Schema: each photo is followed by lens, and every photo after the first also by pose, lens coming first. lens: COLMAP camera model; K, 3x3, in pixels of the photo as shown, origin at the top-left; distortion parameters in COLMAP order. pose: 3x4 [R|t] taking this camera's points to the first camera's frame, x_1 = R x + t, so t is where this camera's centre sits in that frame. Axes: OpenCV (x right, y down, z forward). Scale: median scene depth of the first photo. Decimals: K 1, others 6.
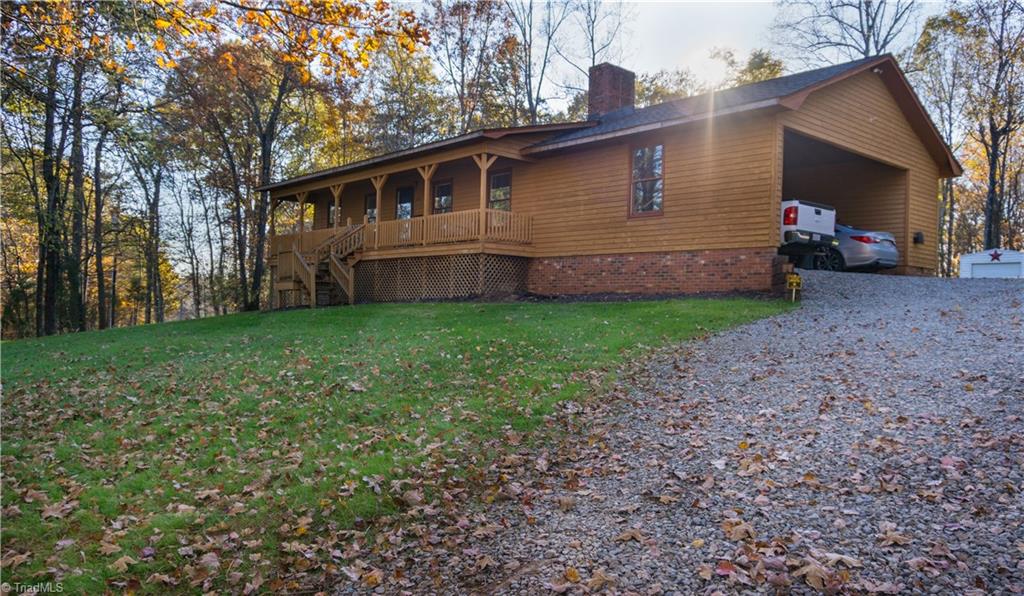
lens RADIAL K [[746.1, 0, 511.4], [0, 746.1, 309.3], [0, 0, 1]] dist [-0.003414, -0.000896]
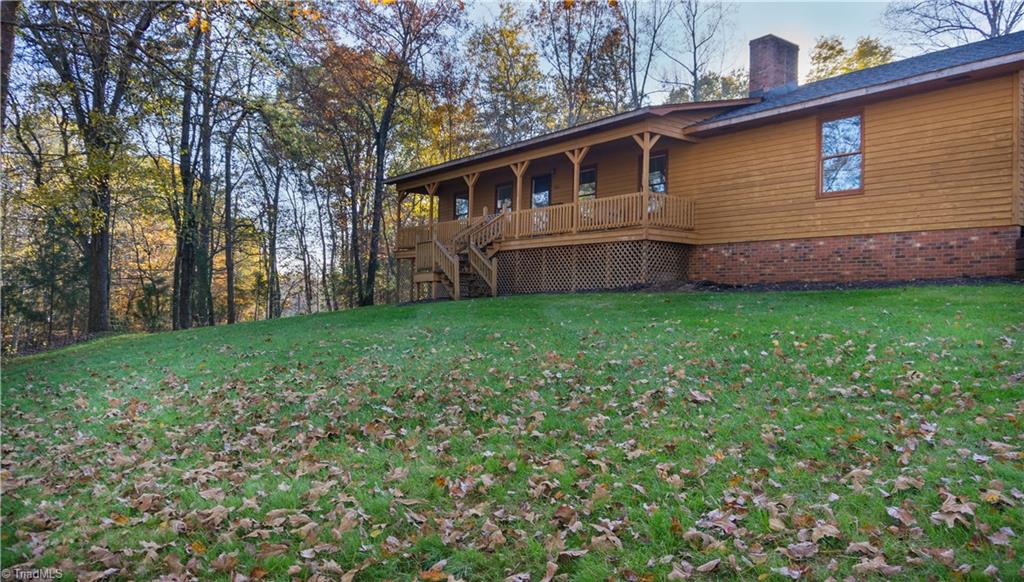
lens RADIAL K [[705.4, 0, 512.0], [0, 705.4, 291.0], [0, 0, 1]] dist [-0.000134, -0.001157]
pose [[0.996192, -0.003038, -0.087136, -0.112999], [0.001171, 0.999769, -0.021468, 0.006005], [0.087181, 0.021284, 0.995965, 0.102691]]
